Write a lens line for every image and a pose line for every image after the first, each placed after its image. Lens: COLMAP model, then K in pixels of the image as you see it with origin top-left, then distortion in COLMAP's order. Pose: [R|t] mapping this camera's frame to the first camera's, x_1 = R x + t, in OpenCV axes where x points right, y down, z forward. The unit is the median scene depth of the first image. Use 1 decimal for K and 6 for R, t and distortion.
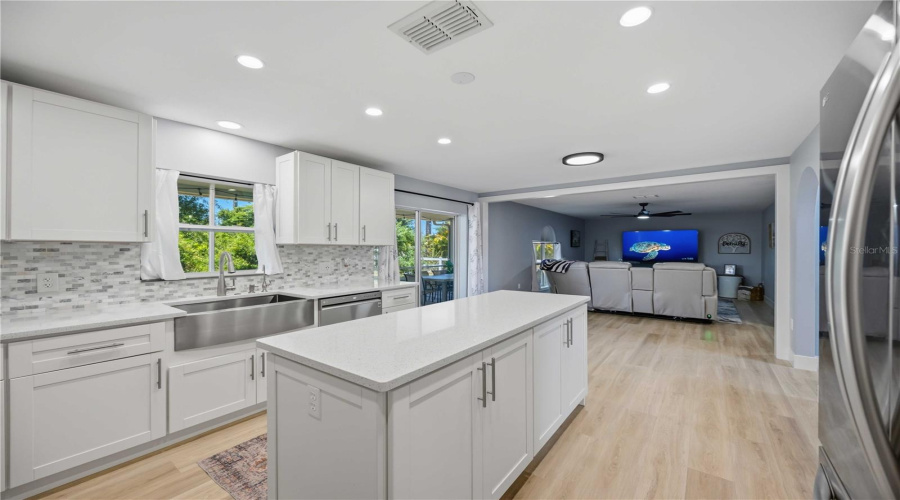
lens RADIAL K [[345.4, 0, 450.0], [0, 345.4, 250.0], [0, 0, 1]] dist [-0.000187, 0.000068]
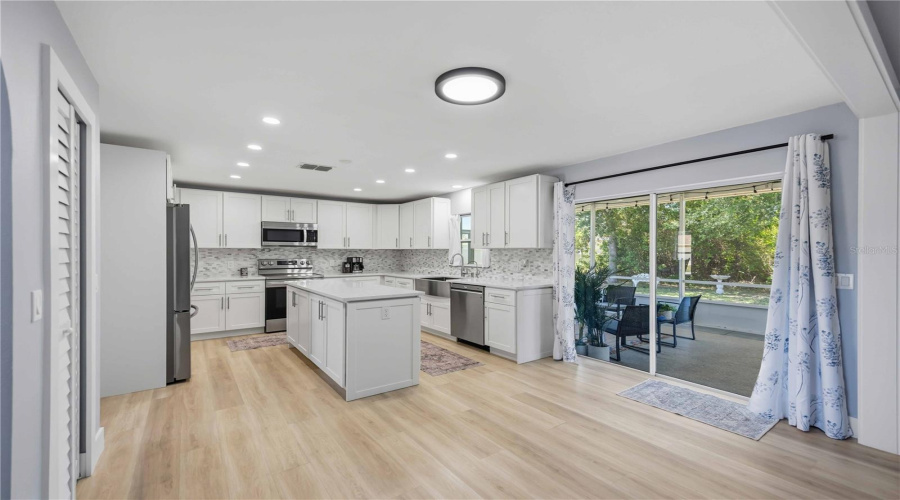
lens RADIAL K [[363.1, 0, 451.7], [0, 363.1, 253.4], [0, 0, 1]] dist [0.000986, 0.000110]
pose [[-0.294052, 0.005403, -0.955774, 1.305666], [-0.001440, 0.999980, 0.006096, -0.006240], [0.955788, 0.003169, -0.294039, 1.577258]]
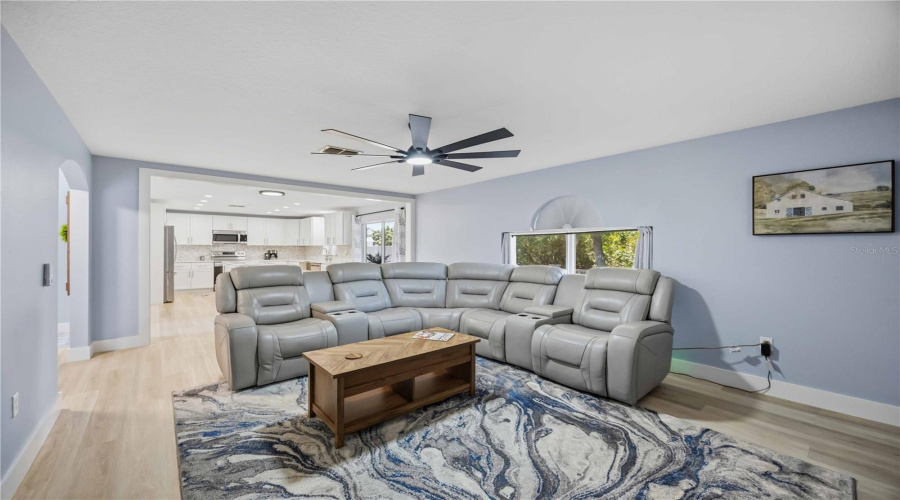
lens RADIAL K [[345.4, 0, 450.0], [0, 345.4, 250.0], [0, 0, 1]] dist [-0.000187, 0.000068]
pose [[-0.220620, 0.005640, -0.975344, 2.576765], [-0.004134, 0.999969, 0.006718, -0.002916], [0.975351, 0.005515, -0.220590, 3.104308]]
